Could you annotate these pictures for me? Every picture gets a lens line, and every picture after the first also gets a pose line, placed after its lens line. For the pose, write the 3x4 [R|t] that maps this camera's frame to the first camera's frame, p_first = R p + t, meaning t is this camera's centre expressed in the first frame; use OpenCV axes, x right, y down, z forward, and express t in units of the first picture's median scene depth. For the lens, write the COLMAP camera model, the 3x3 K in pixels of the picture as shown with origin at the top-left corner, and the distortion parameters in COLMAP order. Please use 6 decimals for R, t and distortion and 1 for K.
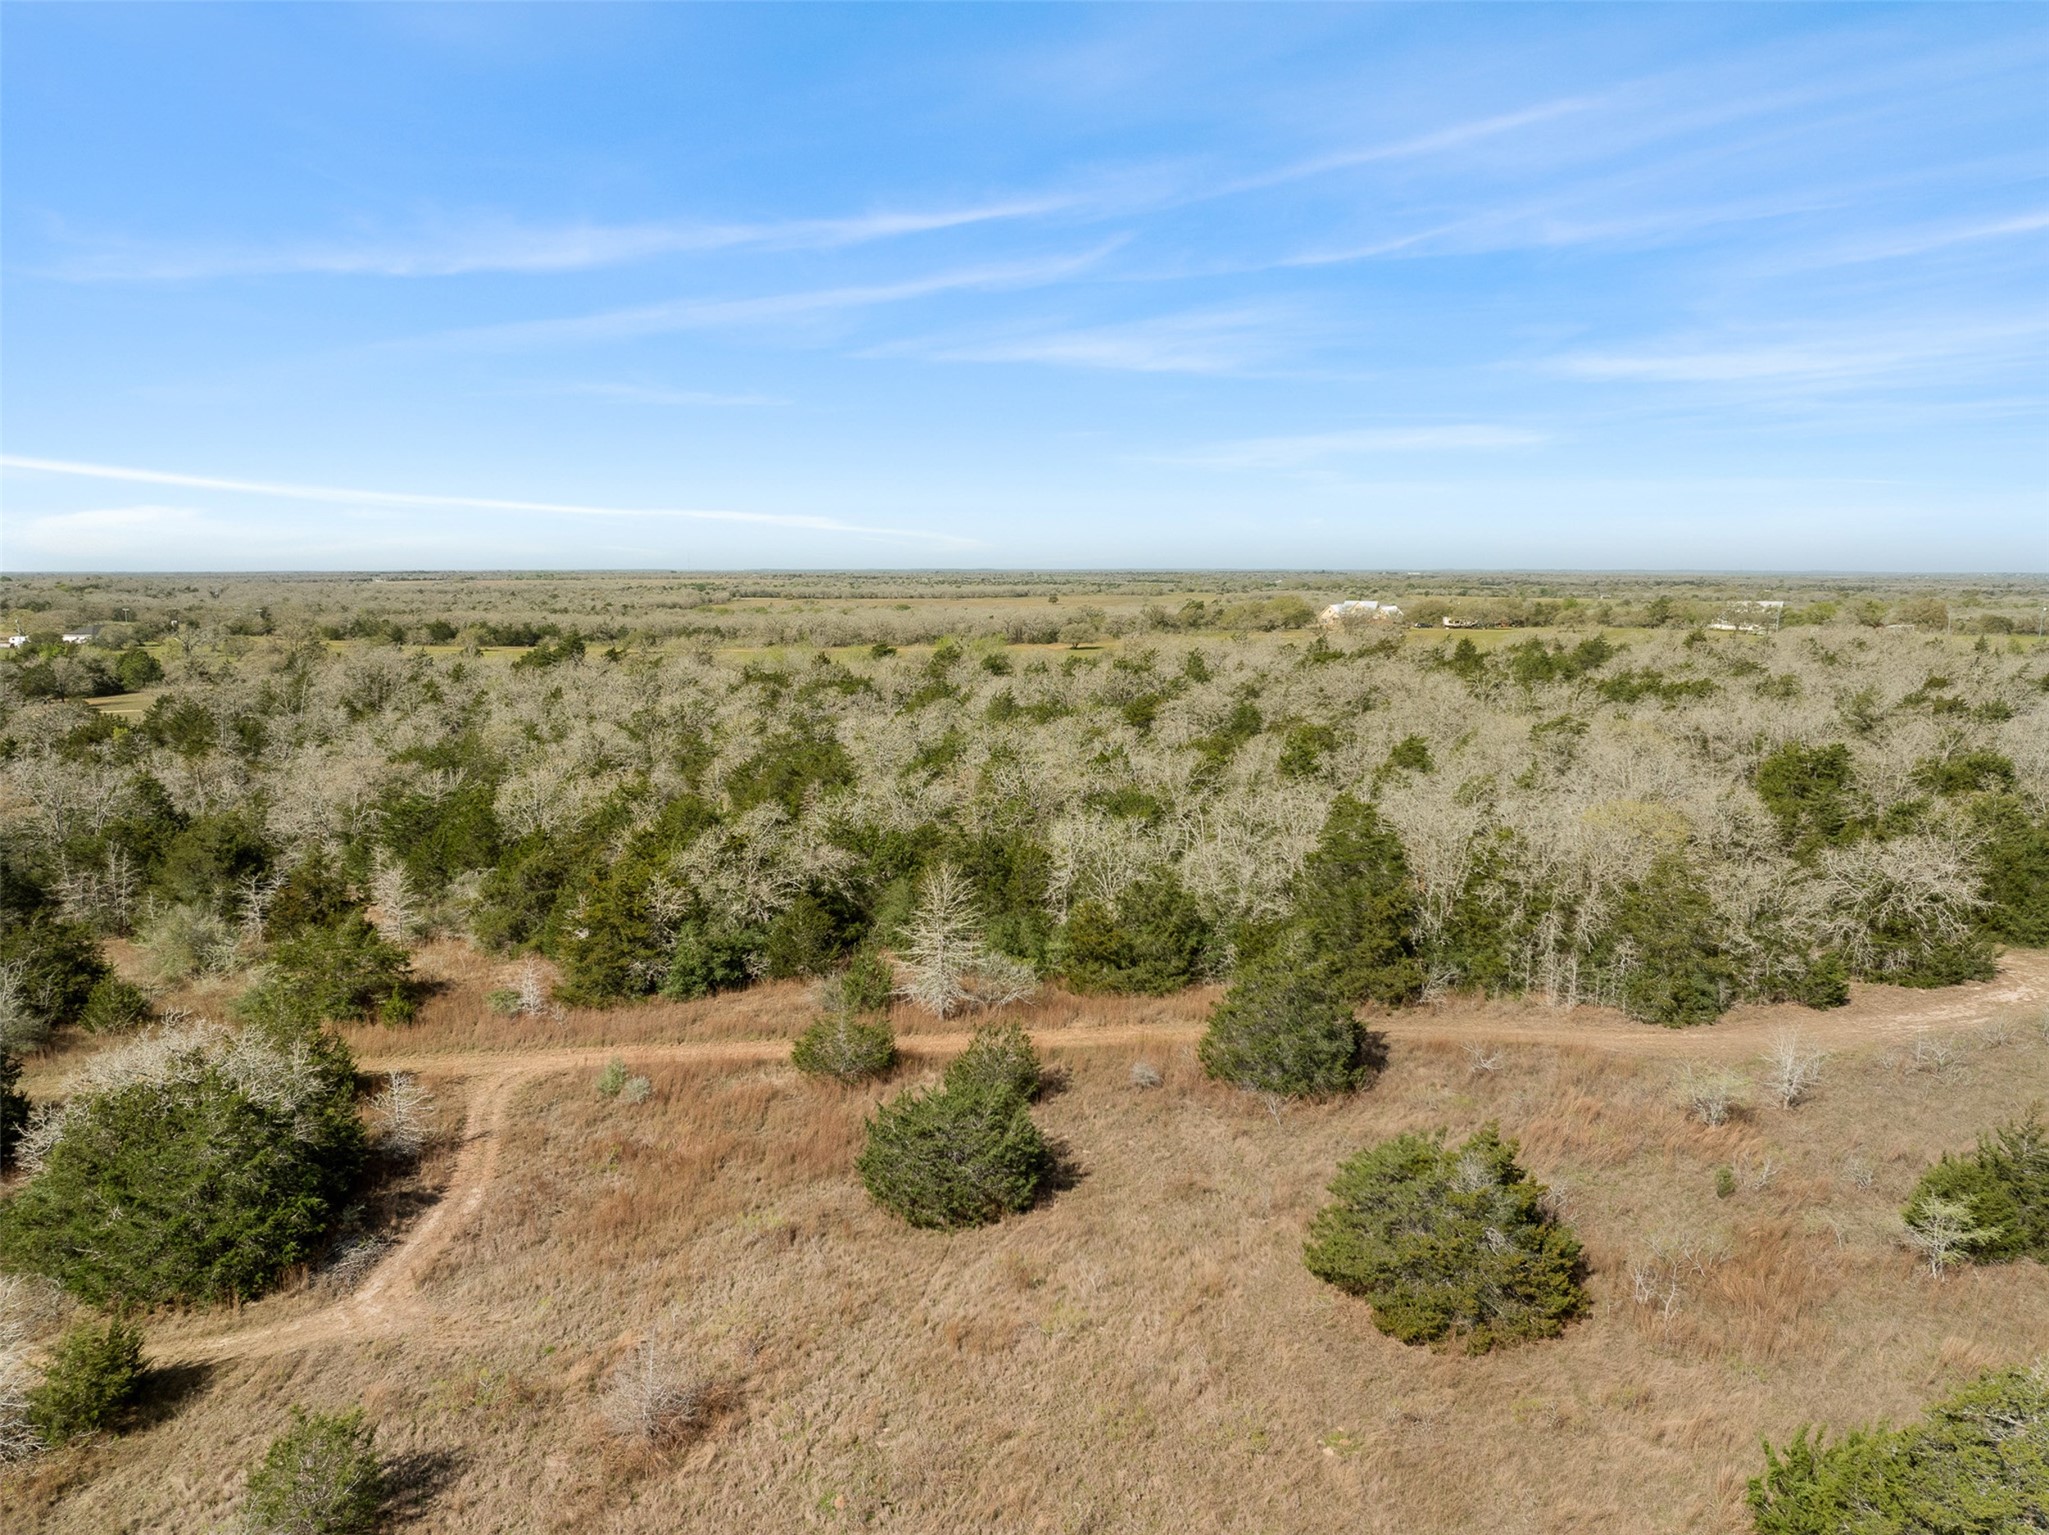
lens RADIAL K [[1427.8, 0, 1024.8], [0, 1427.8, 766.6], [0, 0, 1]] dist [-0.060717, 0.029699]
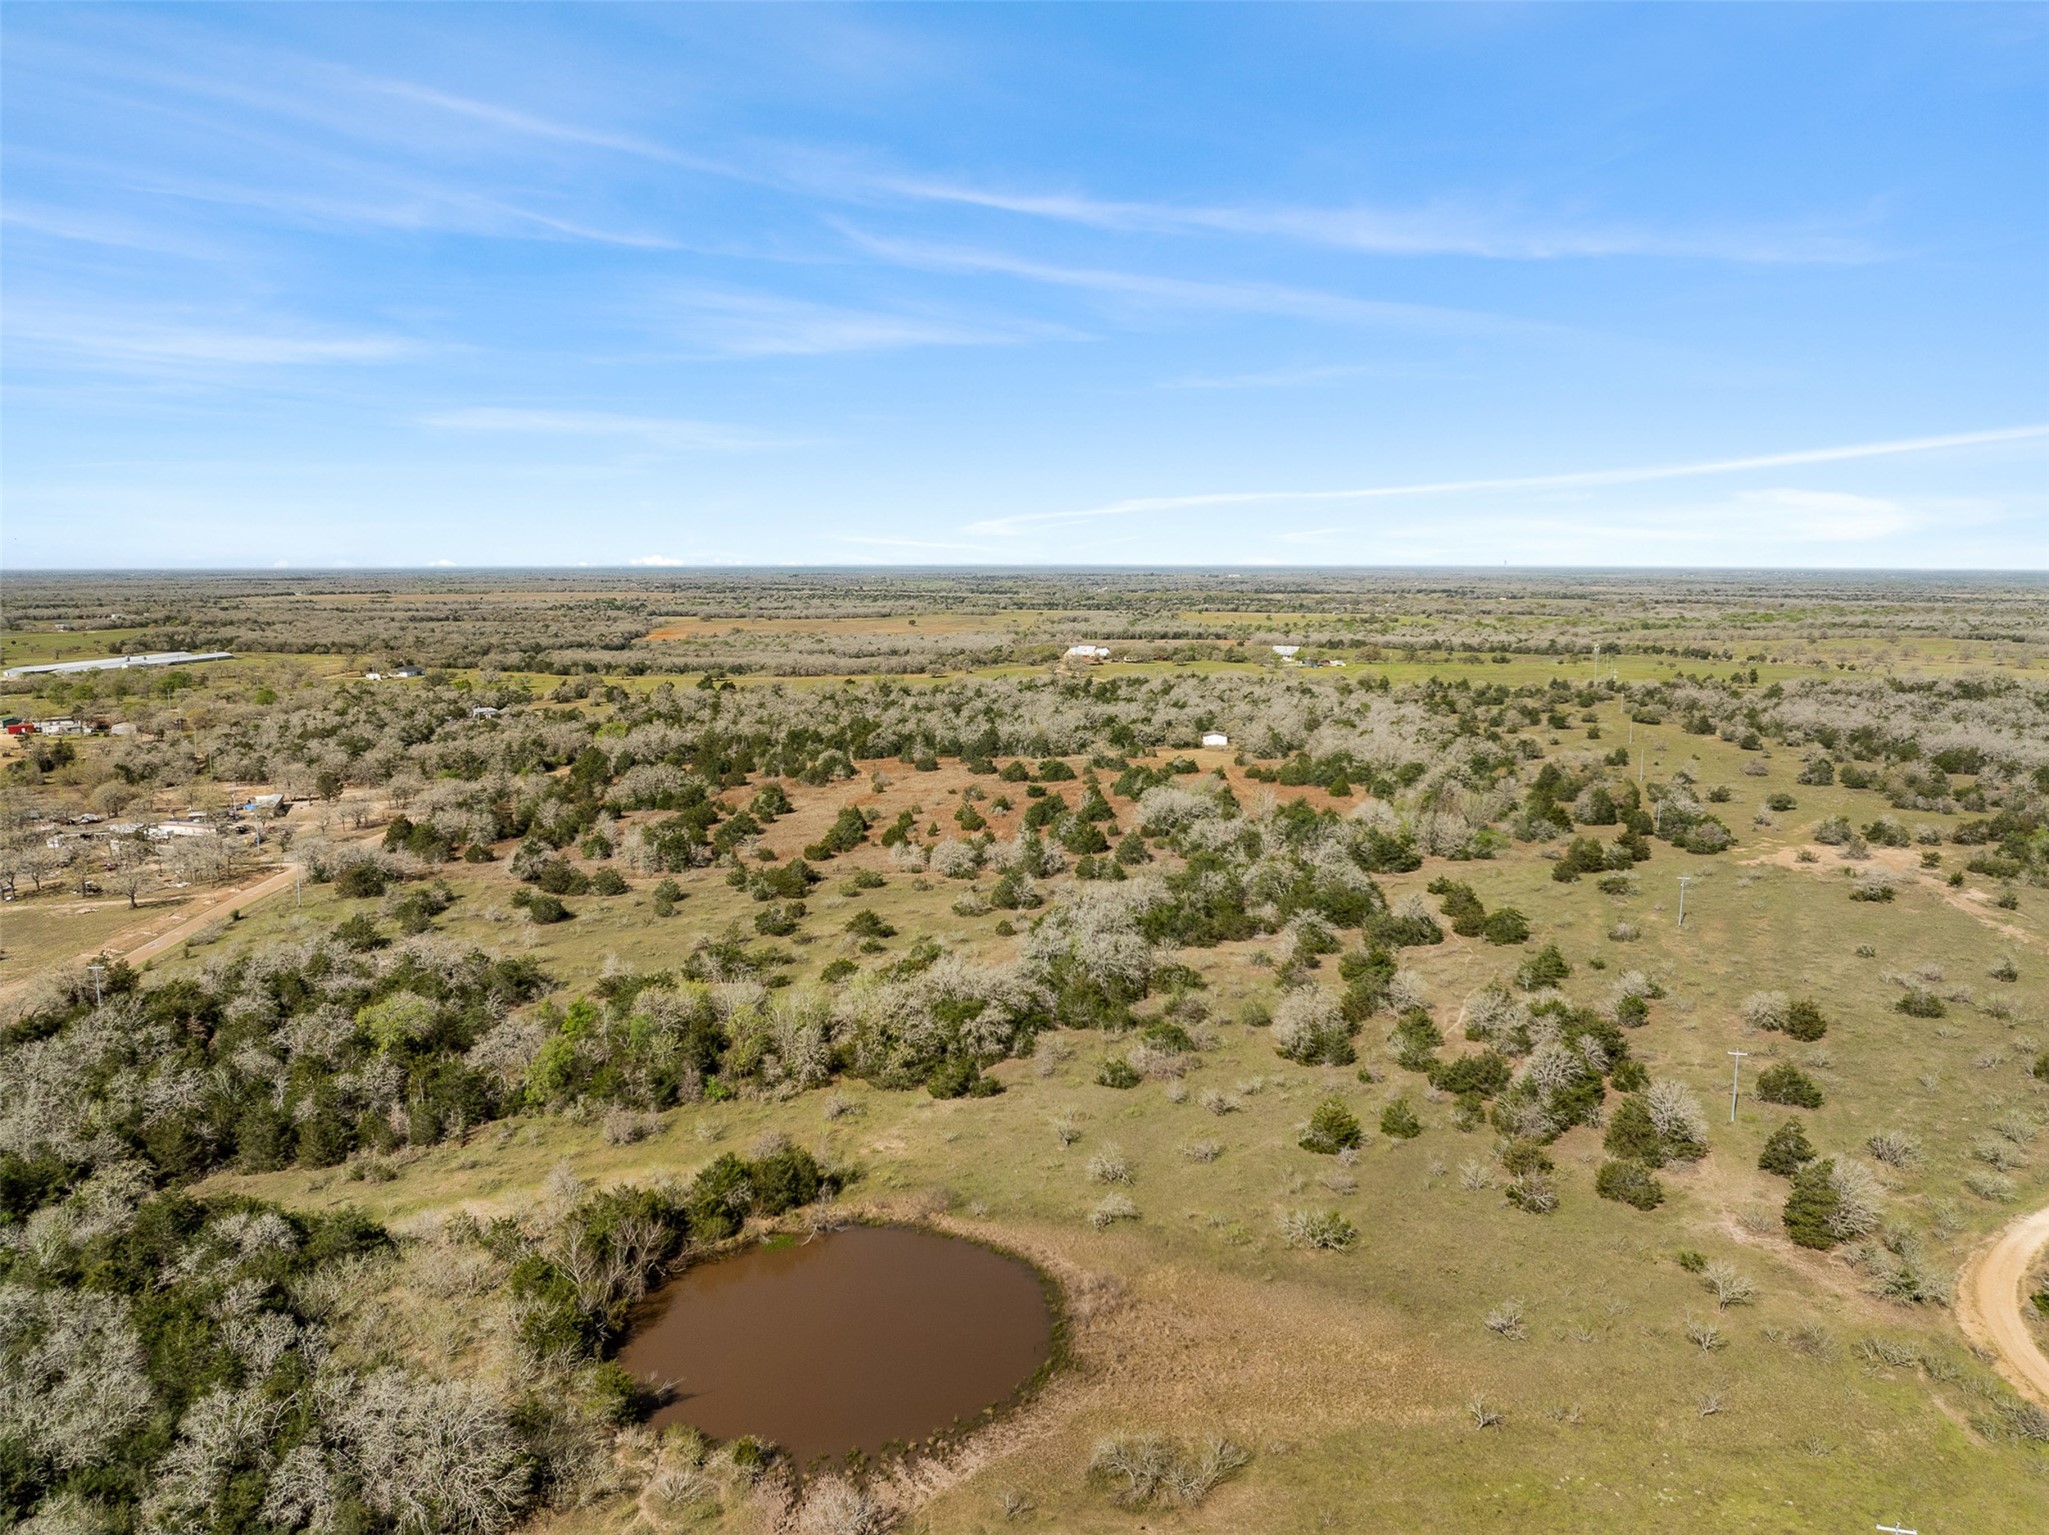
lens RADIAL K [[1427.8, 0, 1019.9], [0, 1427.8, 764.5], [0, 0, 1]] dist [-0.060717, 0.029699]
pose [[0.994765, -0.013088, 0.101344, -0.110803], [0.012731, 0.999910, 0.004169, 0.078383], [-0.101389, -0.002857, 0.994843, -2.278085]]
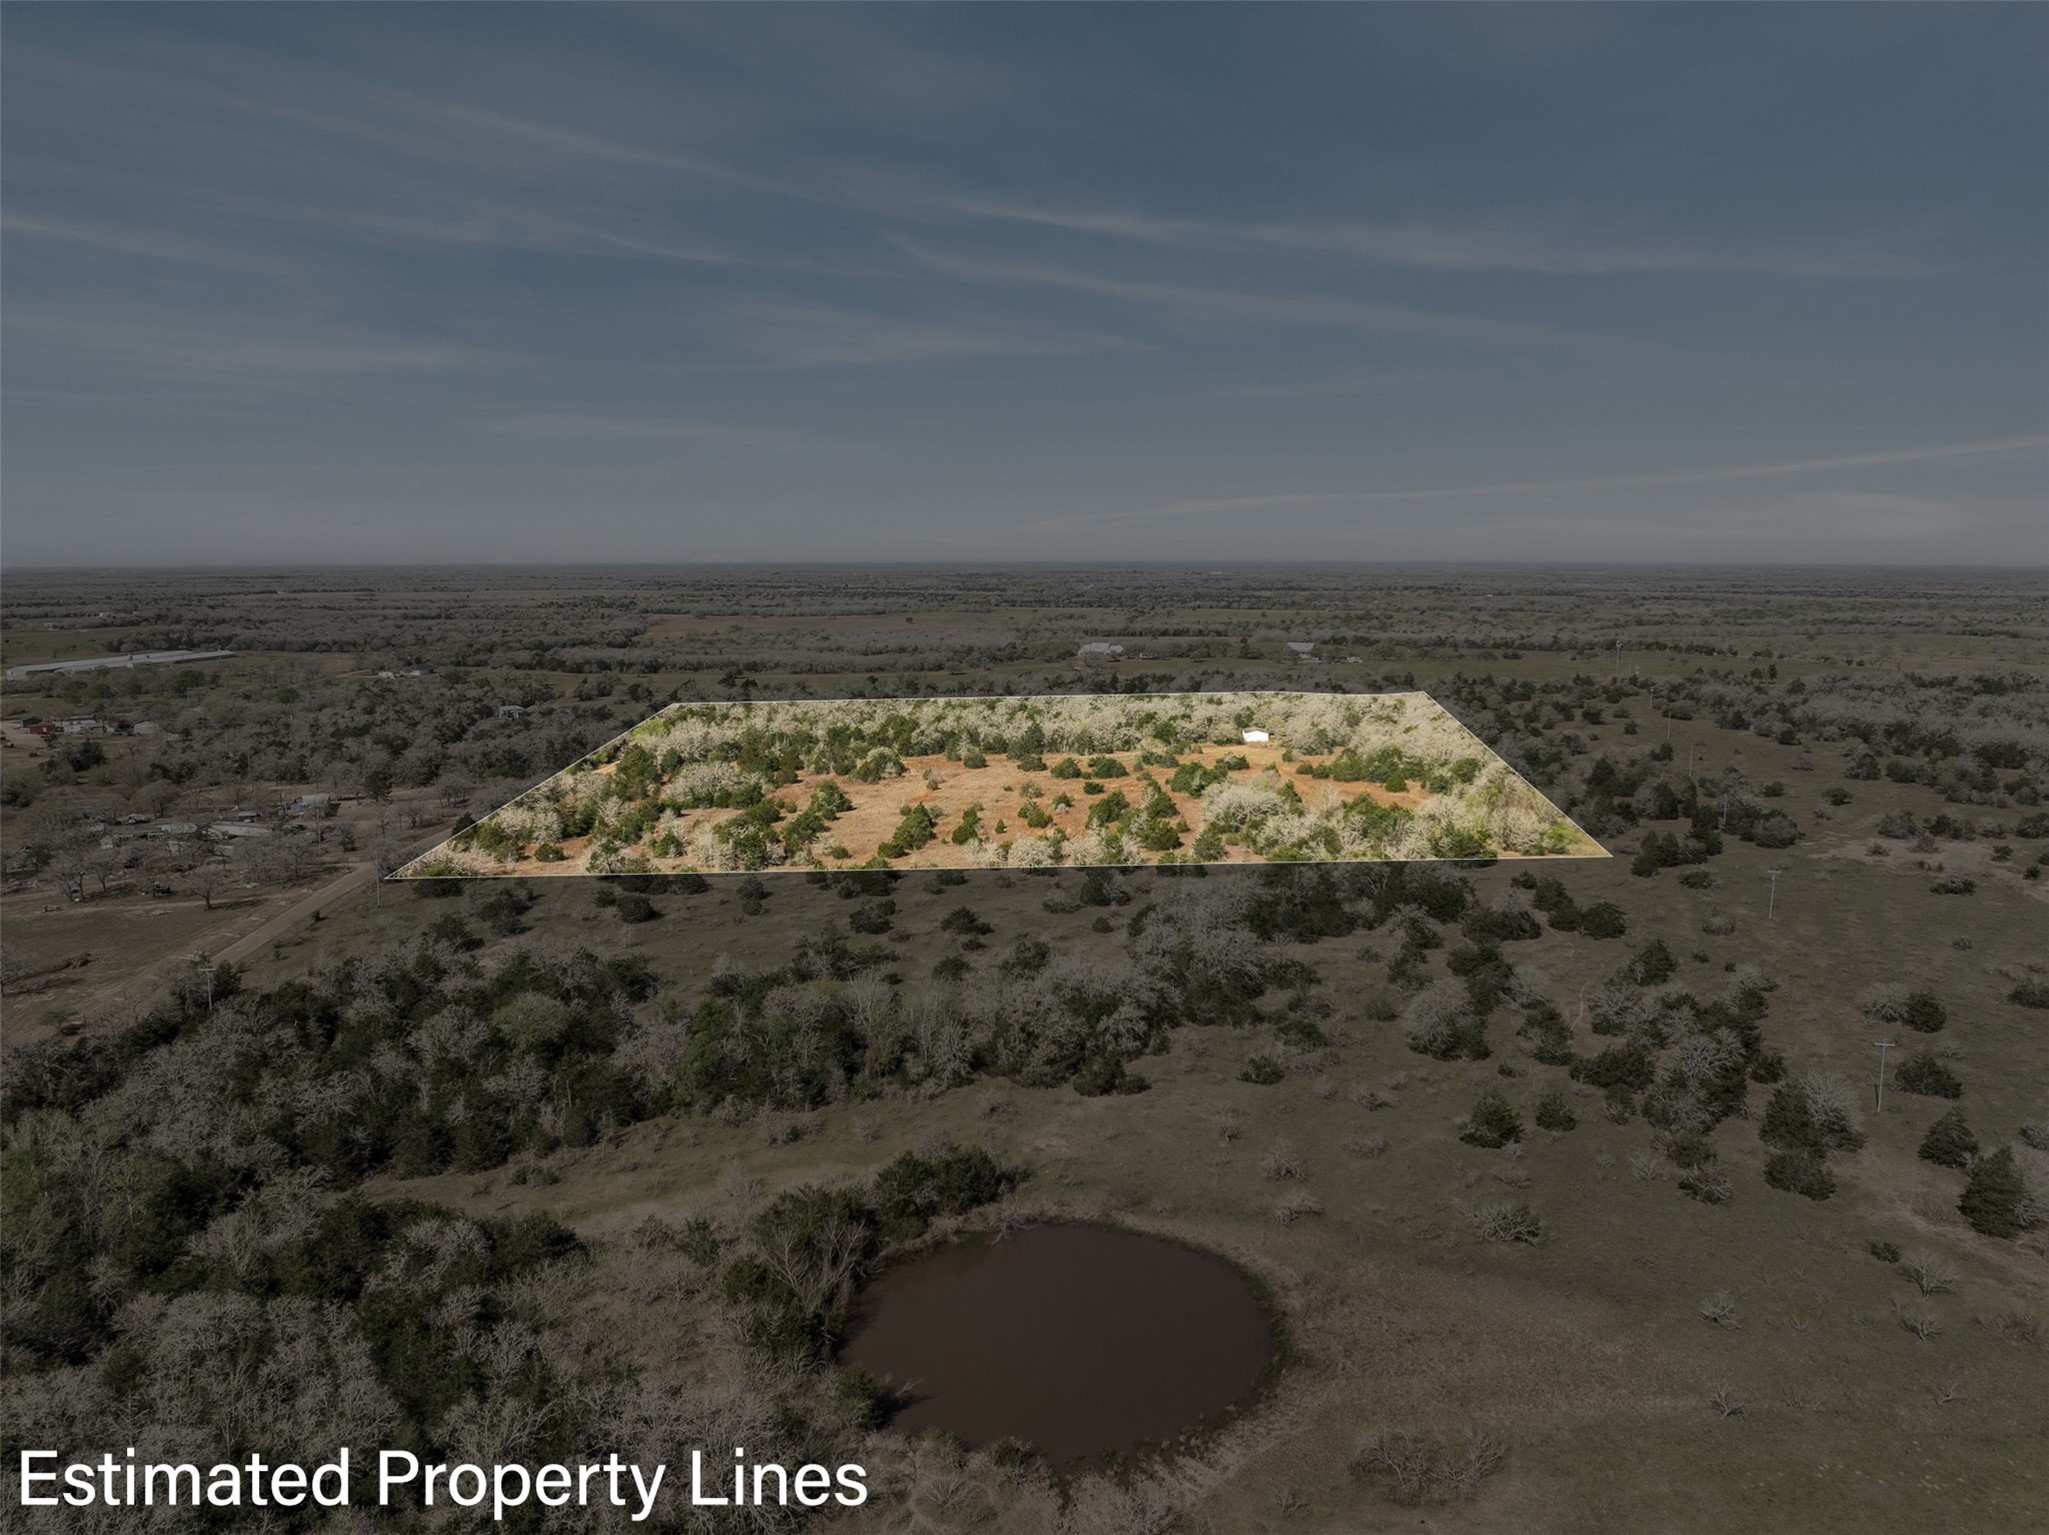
lens RADIAL K [[1427.8, 0, 1018.5], [0, 1427.8, 764.1], [0, 0, 1]] dist [-0.060717, 0.029699]
pose [[0.993124, -0.016116, 0.115952, -0.239191], [0.015537, 0.999862, 0.005896, 0.077532], [-0.116031, -0.004054, 0.993237, -2.260202]]
